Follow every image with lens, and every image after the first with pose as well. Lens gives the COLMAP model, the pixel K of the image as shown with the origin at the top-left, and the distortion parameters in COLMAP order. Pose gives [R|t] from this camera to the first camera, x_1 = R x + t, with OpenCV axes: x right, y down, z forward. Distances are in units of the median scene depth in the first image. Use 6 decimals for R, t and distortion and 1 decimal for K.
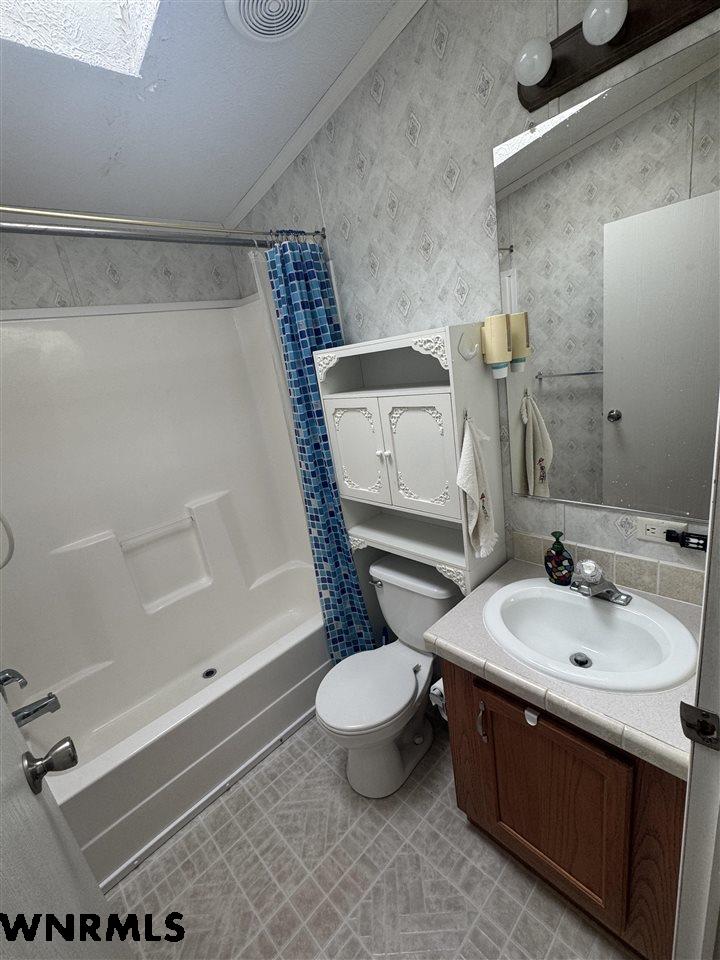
lens RADIAL K [[419.4, 0, 364.3], [0, 419.4, 478.4], [0, 0, 1]] dist [-0.002682, 0.000053]
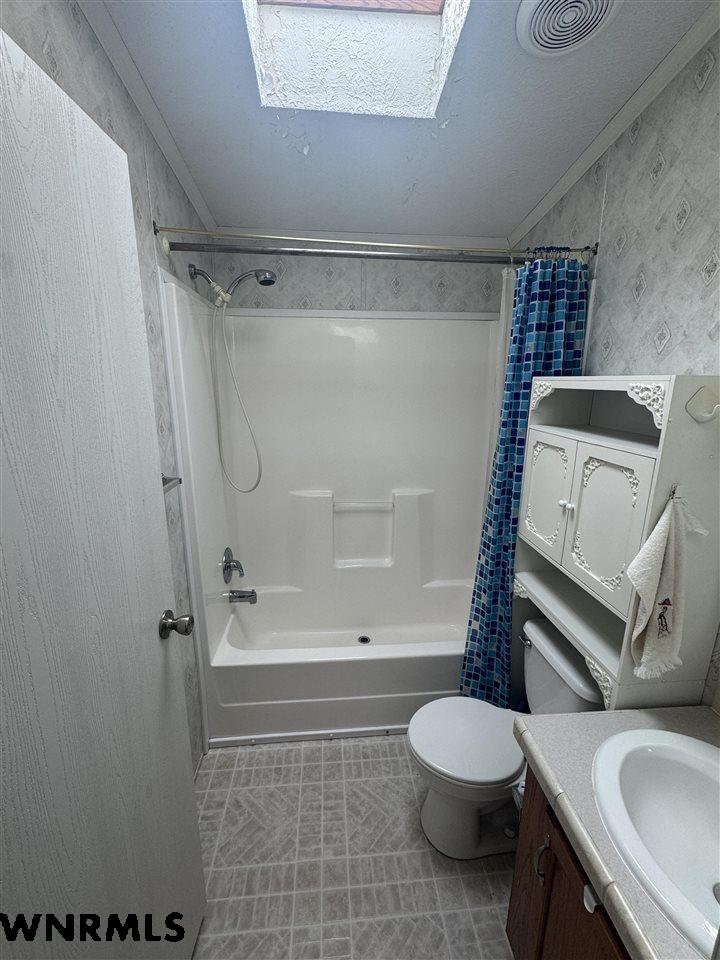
lens RADIAL K [[419.4, 0, 363.9], [0, 419.4, 477.9], [0, 0, 1]] dist [-0.002682, 0.000053]
pose [[0.766447, 0.296476, -0.569791, 0.191749], [-0.301849, 0.949294, 0.087913, -0.059722], [0.566963, 0.104610, 0.817074, 0.052643]]
